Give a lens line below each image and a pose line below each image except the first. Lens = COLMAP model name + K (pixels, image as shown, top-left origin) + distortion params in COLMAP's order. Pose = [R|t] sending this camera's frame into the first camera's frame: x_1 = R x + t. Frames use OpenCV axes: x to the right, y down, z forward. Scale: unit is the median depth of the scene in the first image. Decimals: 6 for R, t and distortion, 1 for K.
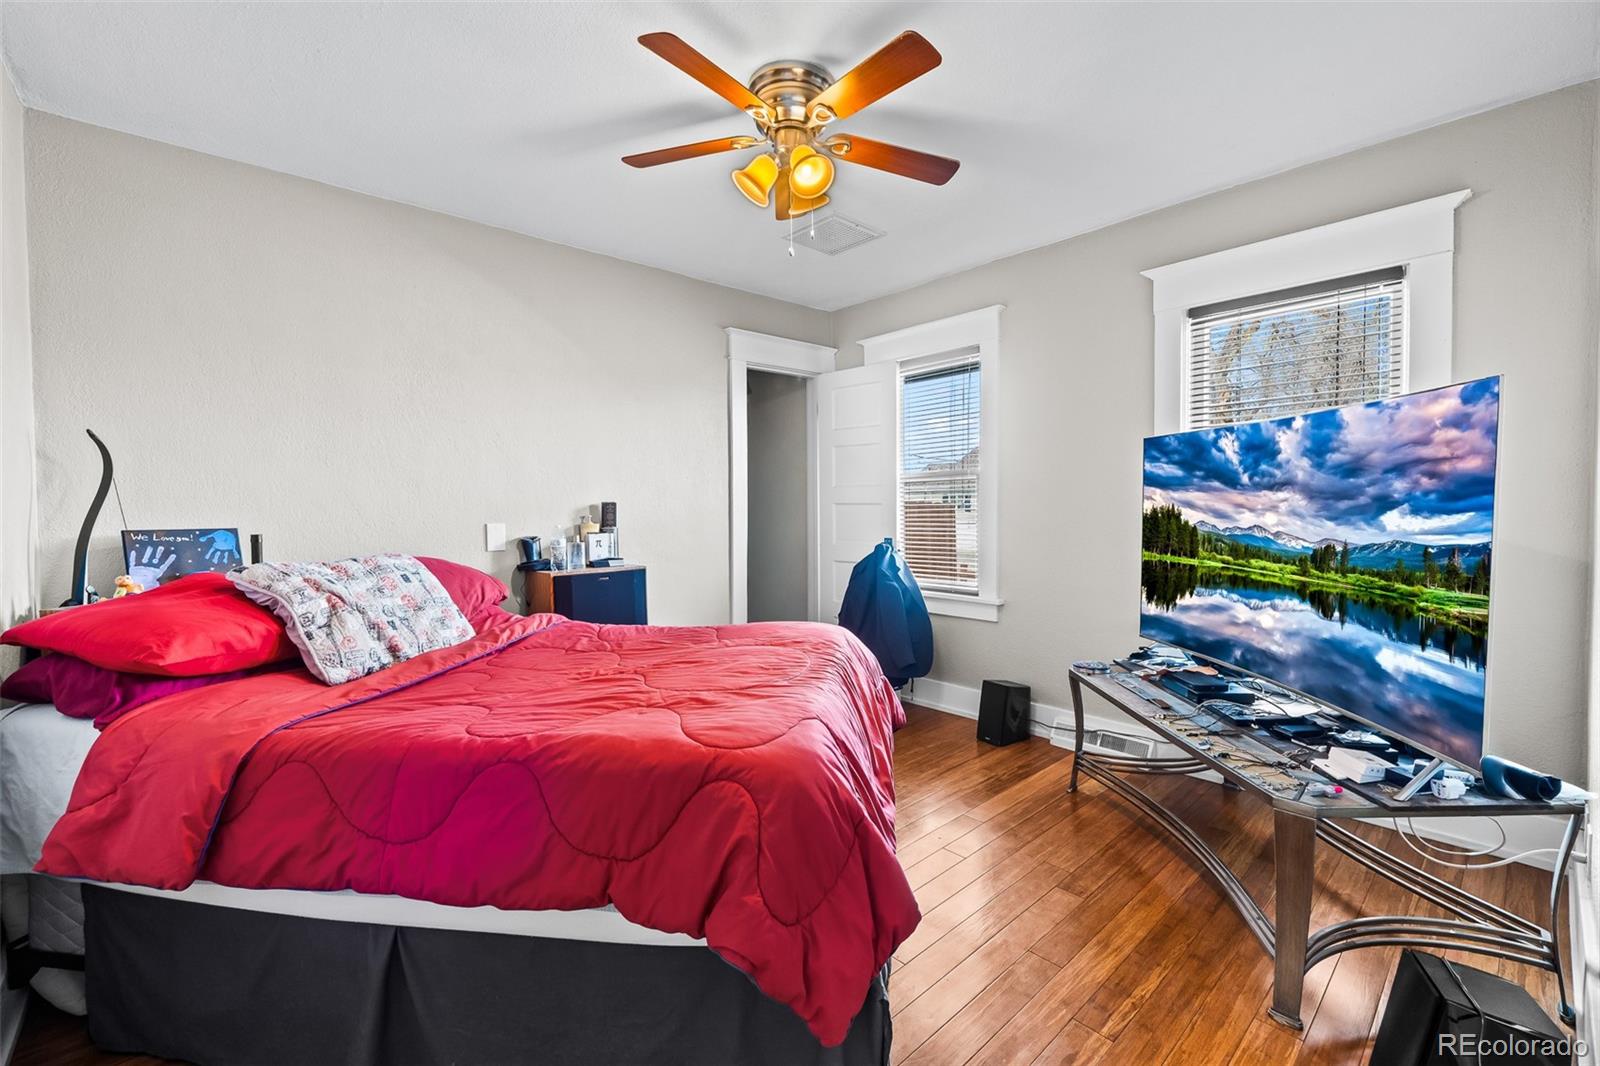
lens RADIAL K [[672.1, 0, 798.5], [0, 672.1, 531.5], [0, 0, 1]] dist [-0.000396, -0.000213]
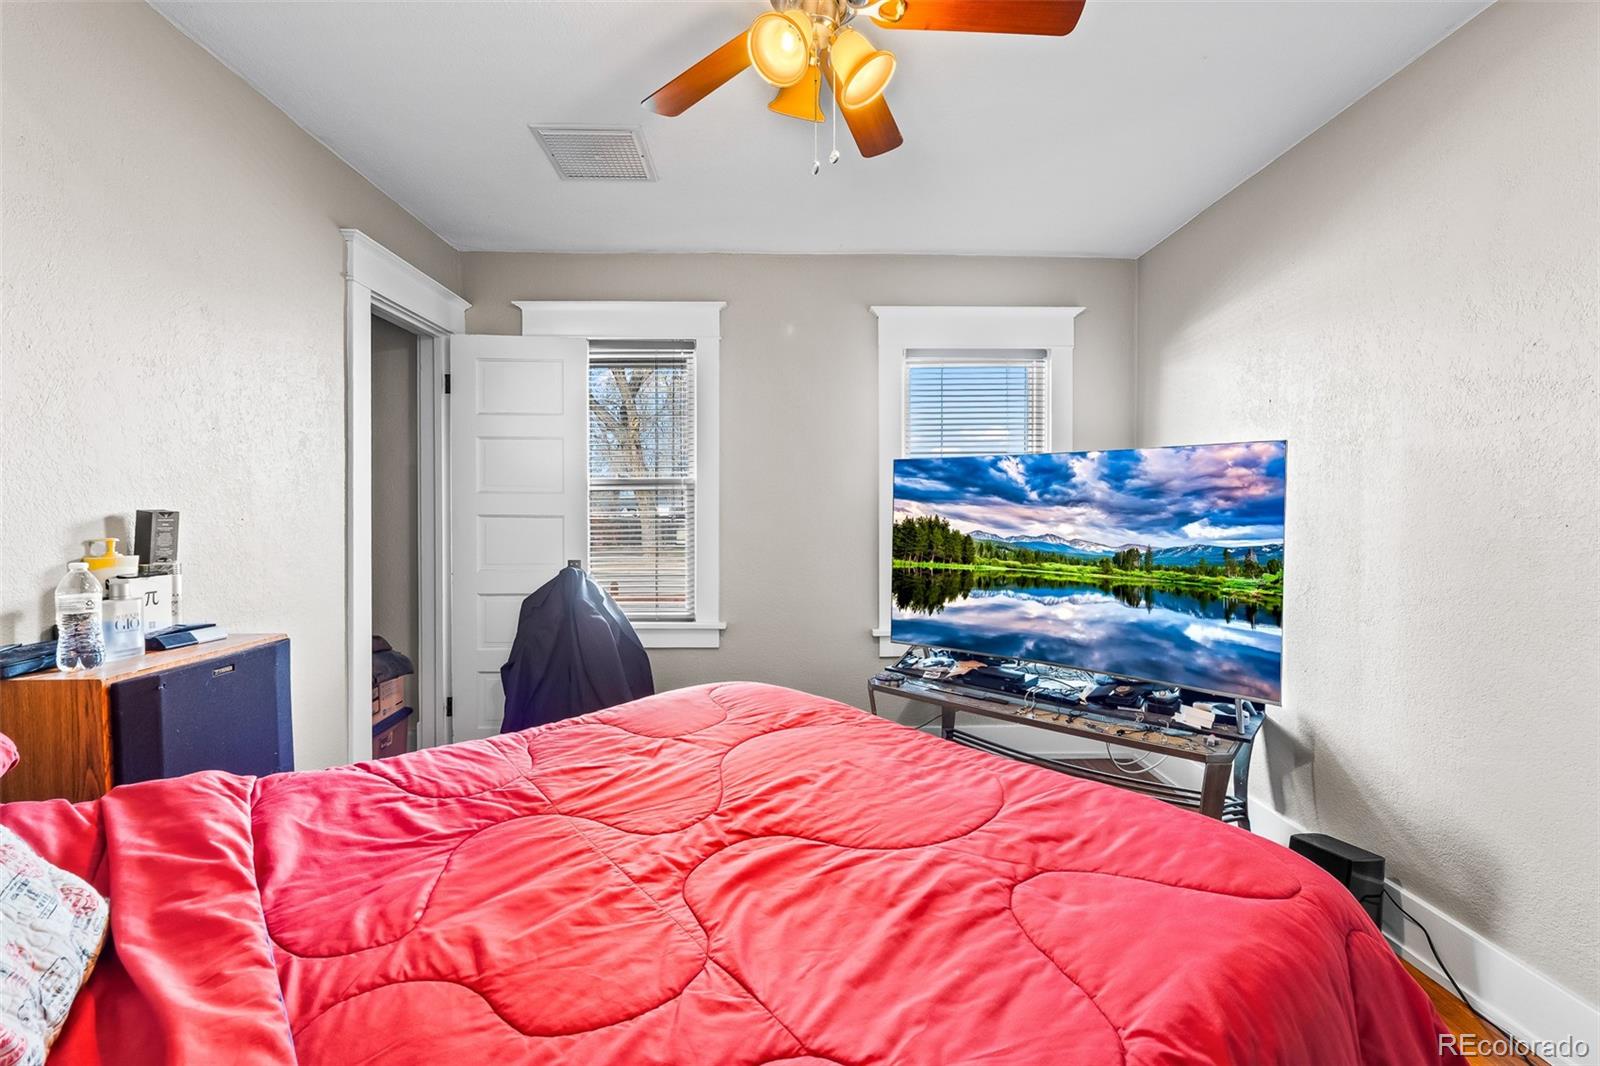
lens RADIAL K [[697.4, 0, 779.3], [0, 697.4, 445.6], [0, 0, 1]] dist [-0.001222, -0.000167]
pose [[0.658465, 0.073209, 0.749043, -0.555879], [0.025402, 0.992529, -0.119337, -0.028123], [-0.752183, 0.097606, 0.651685, 0.489588]]
